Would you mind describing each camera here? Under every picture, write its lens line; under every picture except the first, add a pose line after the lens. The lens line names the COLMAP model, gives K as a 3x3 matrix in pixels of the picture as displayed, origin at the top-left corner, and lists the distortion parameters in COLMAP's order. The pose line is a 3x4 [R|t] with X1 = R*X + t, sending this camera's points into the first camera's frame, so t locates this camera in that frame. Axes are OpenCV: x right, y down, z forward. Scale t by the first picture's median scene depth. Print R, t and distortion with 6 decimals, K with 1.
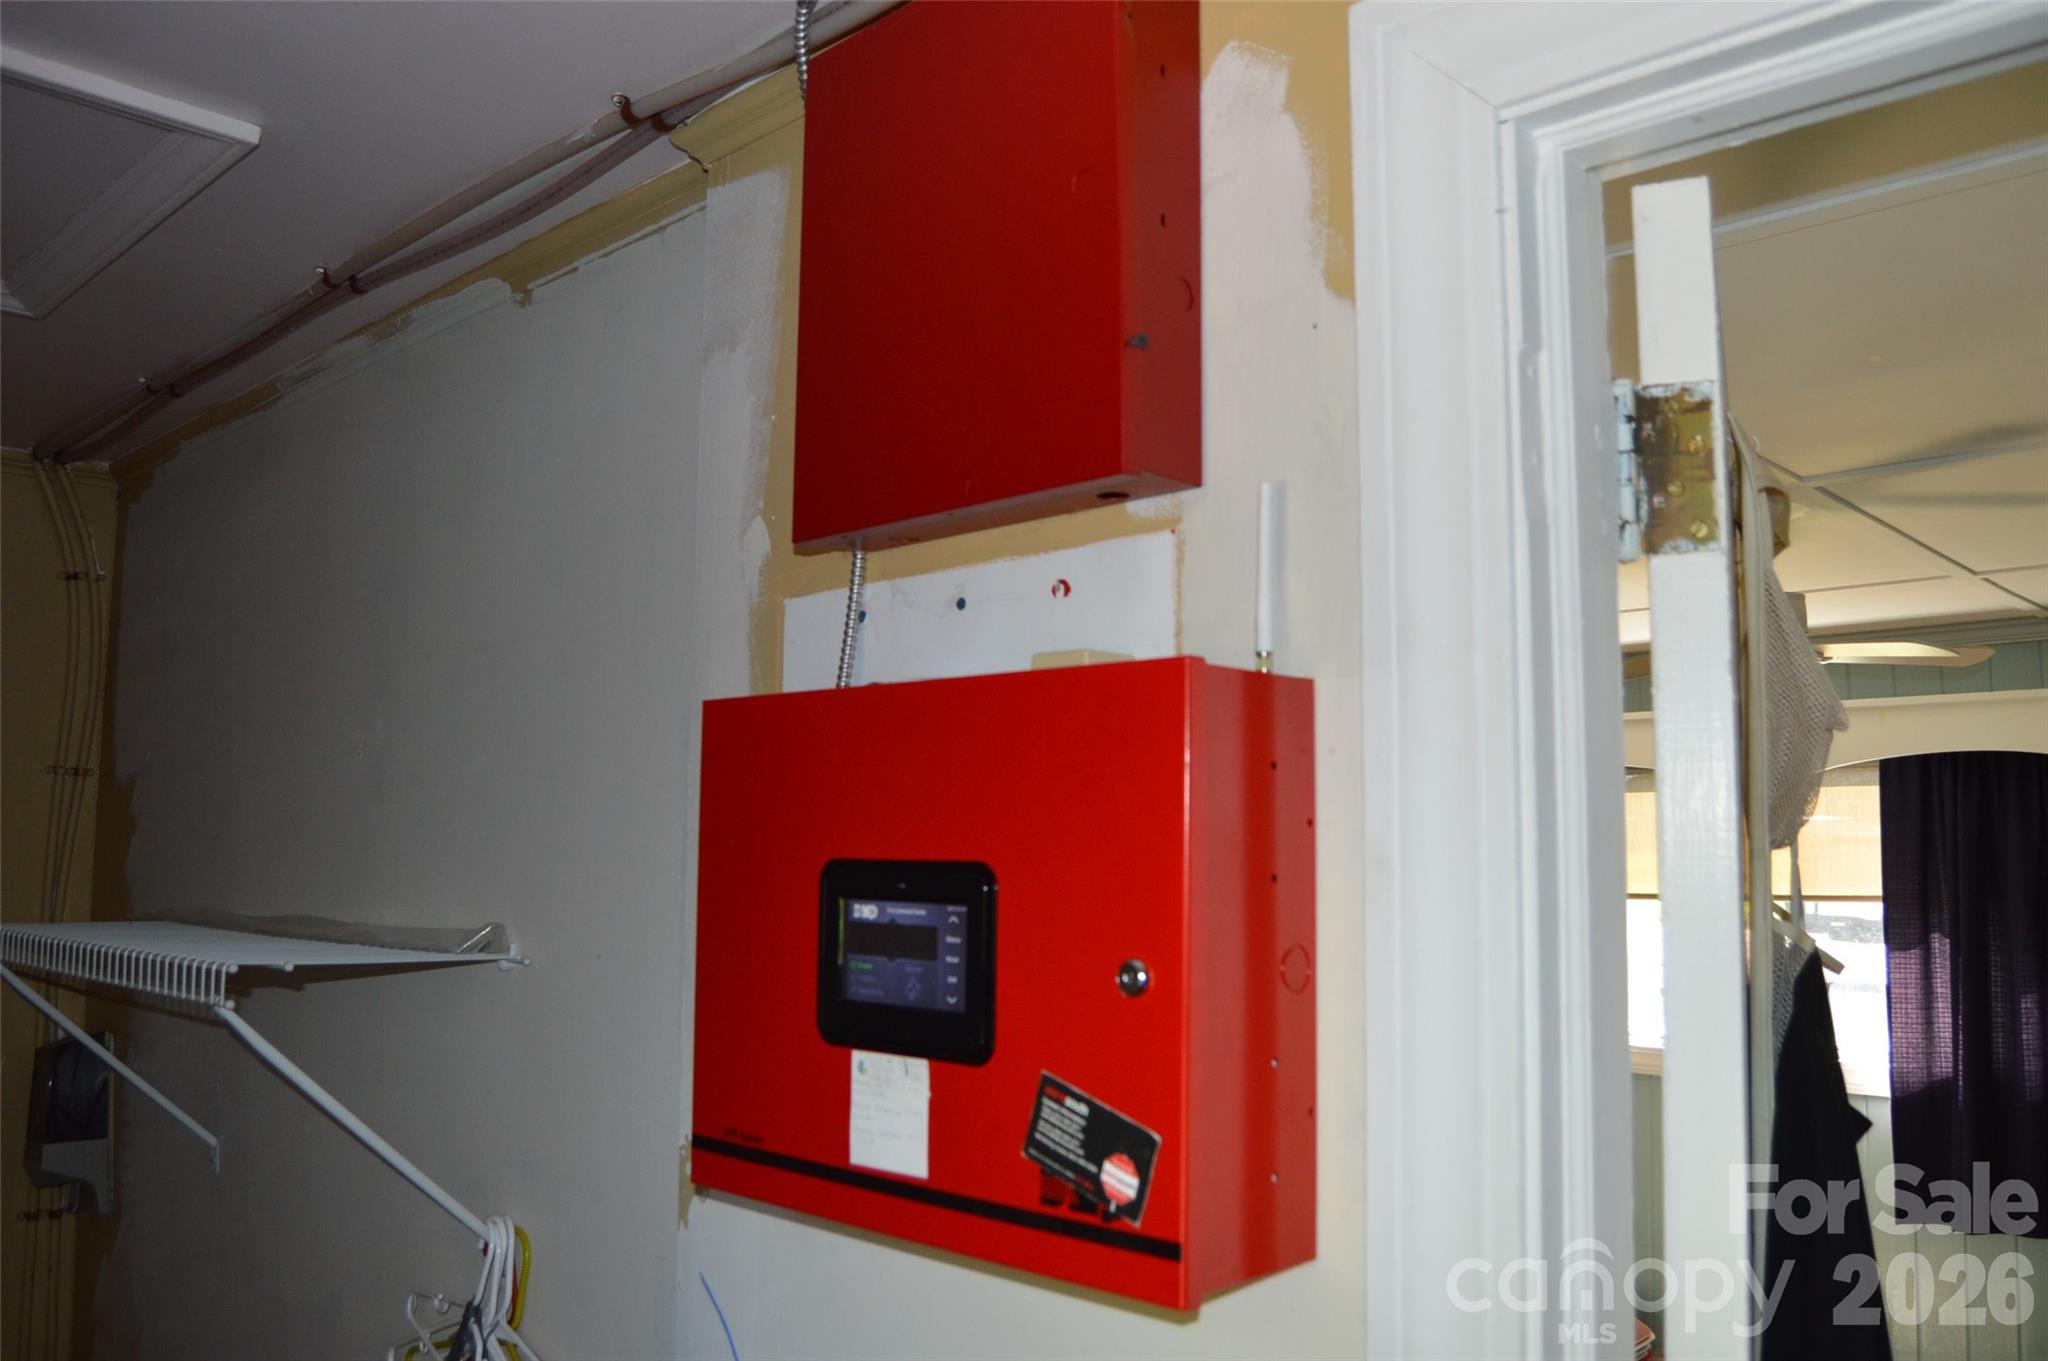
lens RADIAL K [[1637.3, 0, 1024.0], [0, 1637.3, 680.5], [0, 0, 1]] dist [-0.097934, 0.046724]
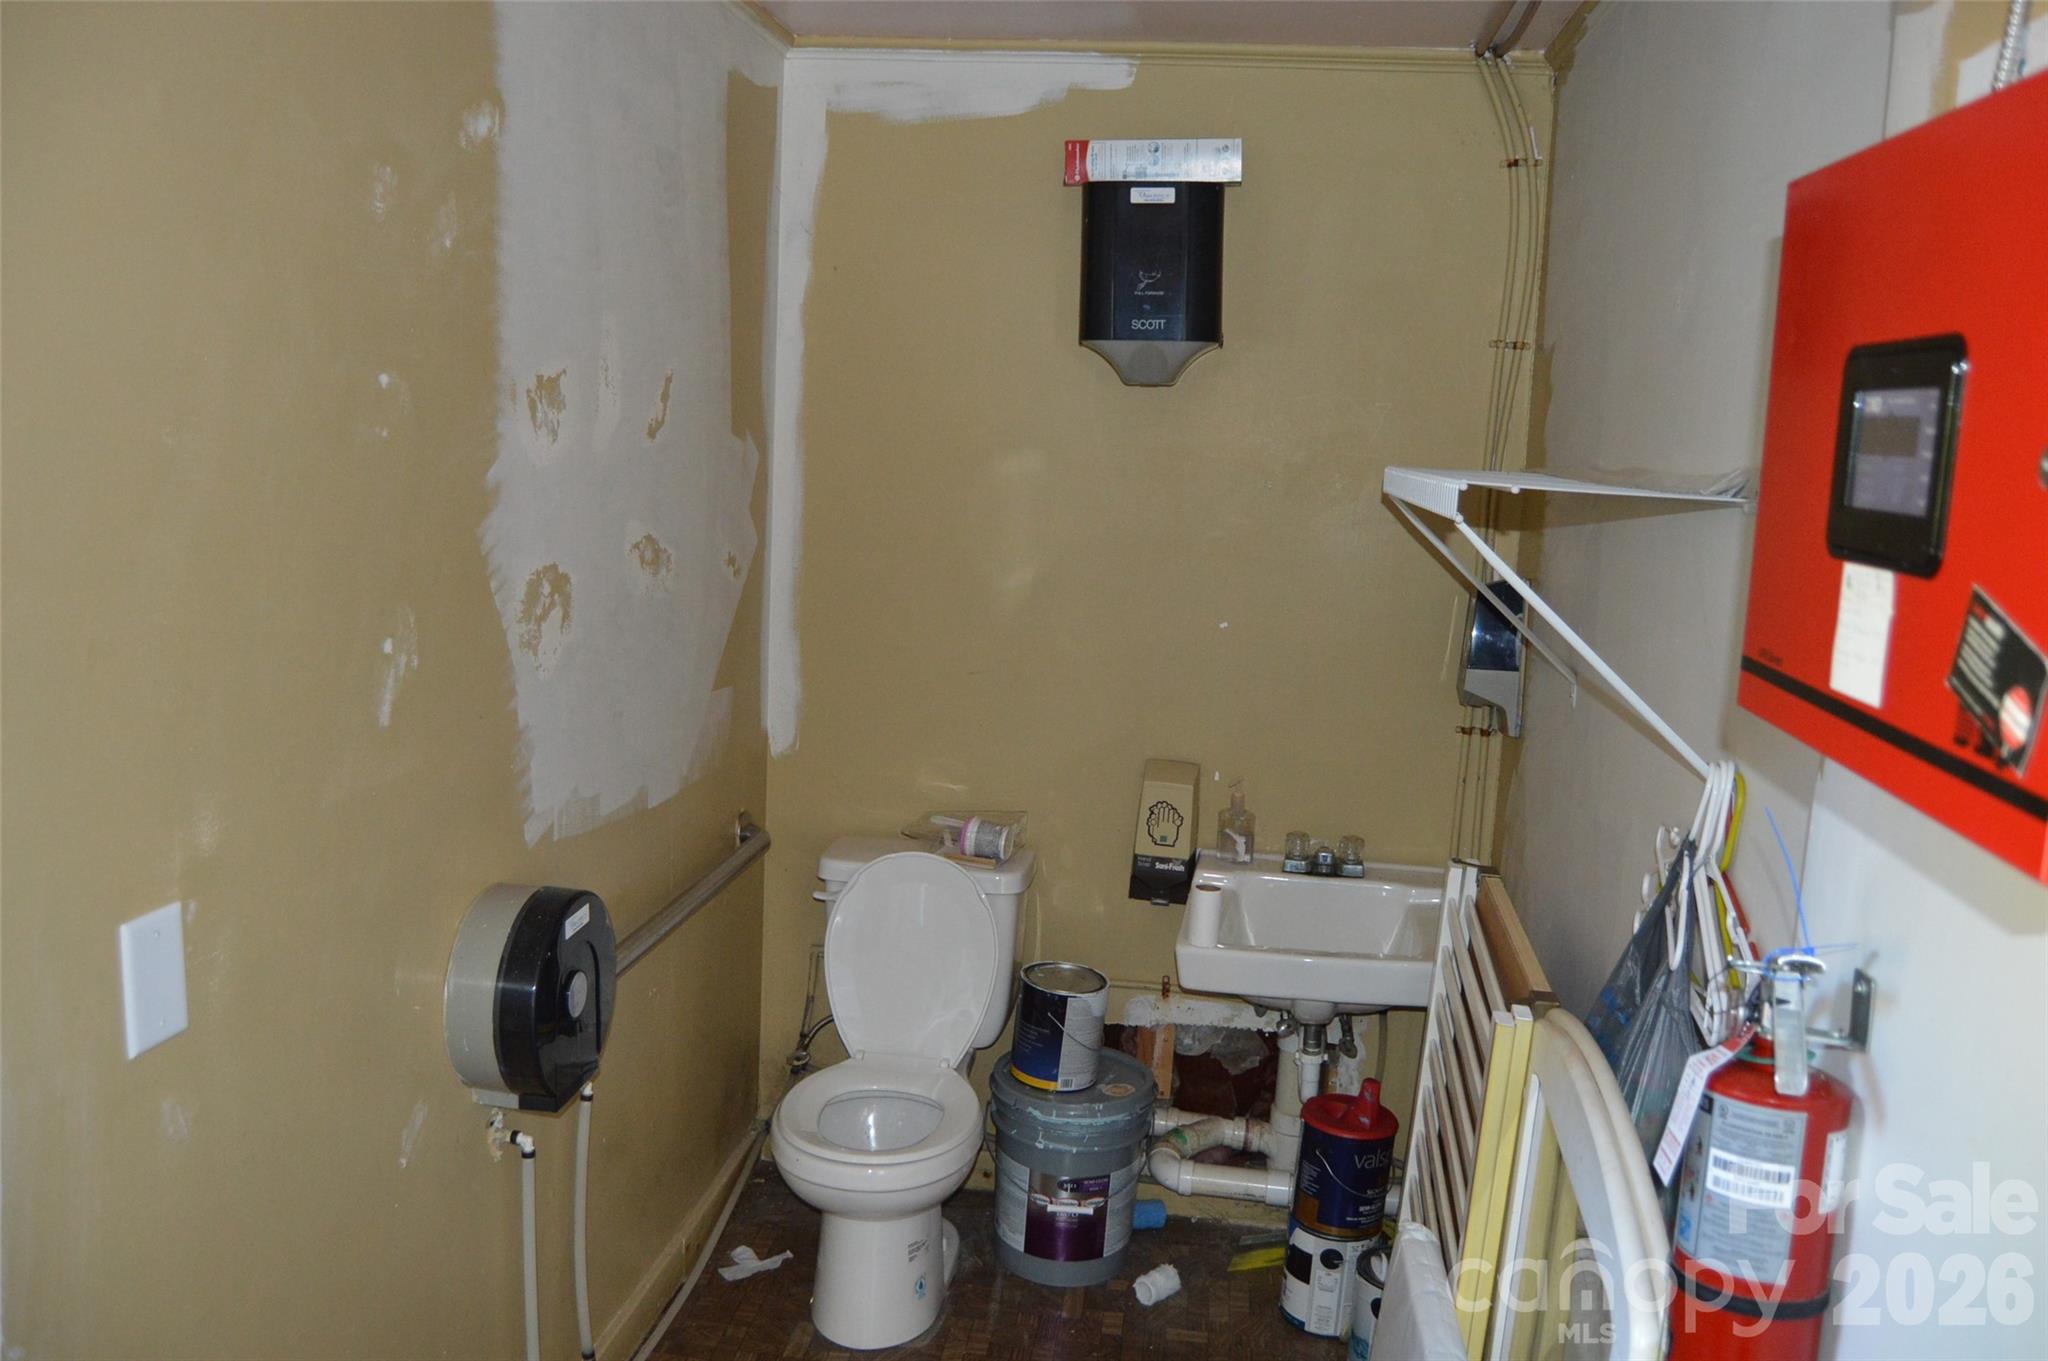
lens RADIAL K [[1637.3, 0, 1024.0], [0, 1637.3, 680.5], [0, 0, 1]] dist [-0.097934, 0.046724]
pose [[0.581126, 0.140055, -0.801672, 0.332089], [0.049866, 0.977101, 0.206851, 0.086381], [0.812285, -0.160183, 0.560835, 0.141188]]
